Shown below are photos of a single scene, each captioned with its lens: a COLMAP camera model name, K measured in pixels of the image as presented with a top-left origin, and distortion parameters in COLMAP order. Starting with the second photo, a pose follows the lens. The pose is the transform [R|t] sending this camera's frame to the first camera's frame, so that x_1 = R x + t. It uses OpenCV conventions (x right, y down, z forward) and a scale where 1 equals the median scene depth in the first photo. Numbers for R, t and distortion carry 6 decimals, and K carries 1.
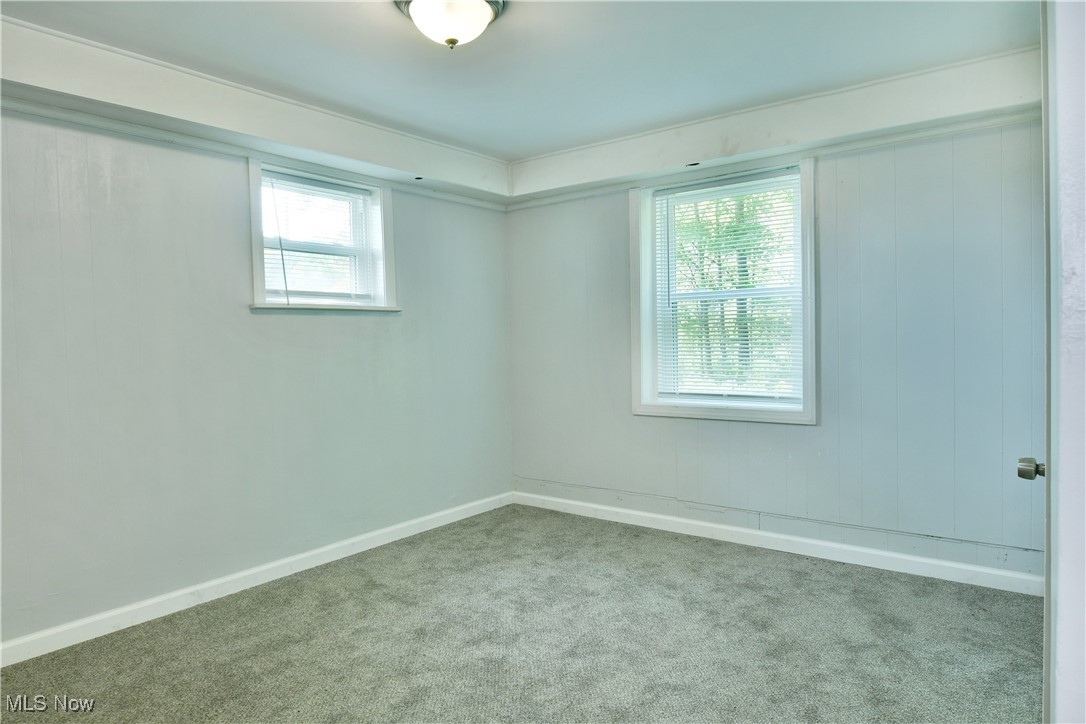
lens RADIAL K [[671.6, 0, 540.0], [0, 671.6, 363.5], [0, 0, 1]] dist [-0.003856, -0.002213]
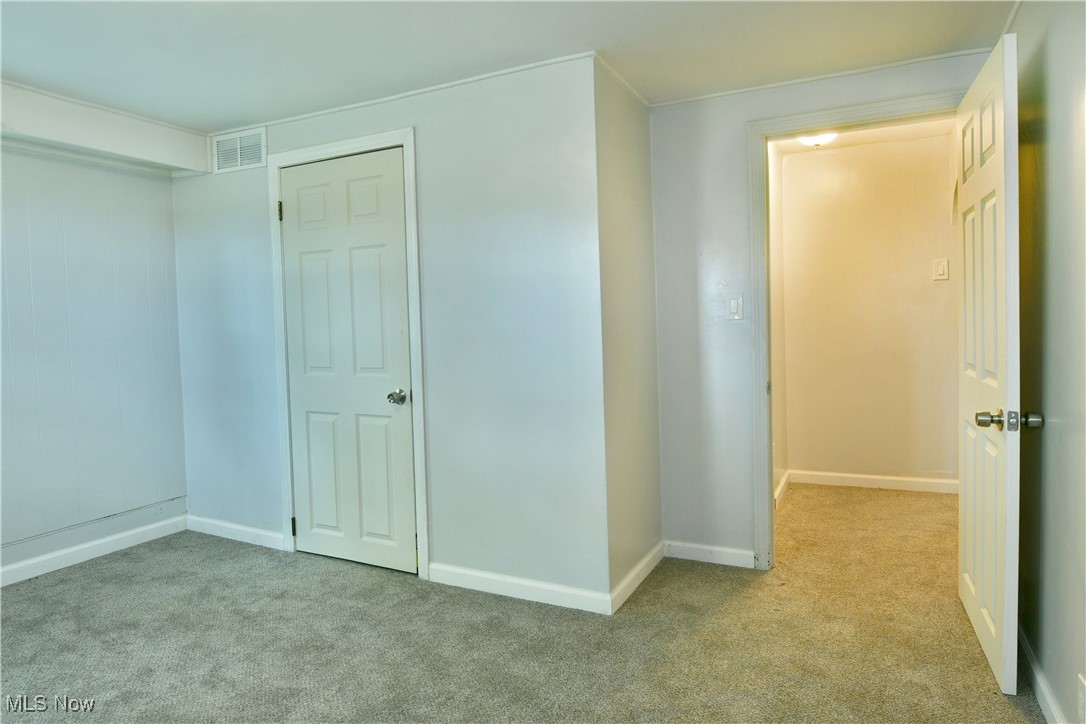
lens RADIAL K [[671.6, 0, 539.7], [0, 671.6, 354.9], [0, 0, 1]] dist [-0.003856, -0.002213]
pose [[-0.183846, -0.027164, 0.982580, -0.693762], [0.063681, 0.997189, 0.039483, -0.012980], [-0.980890, 0.069830, -0.181599, 0.503335]]
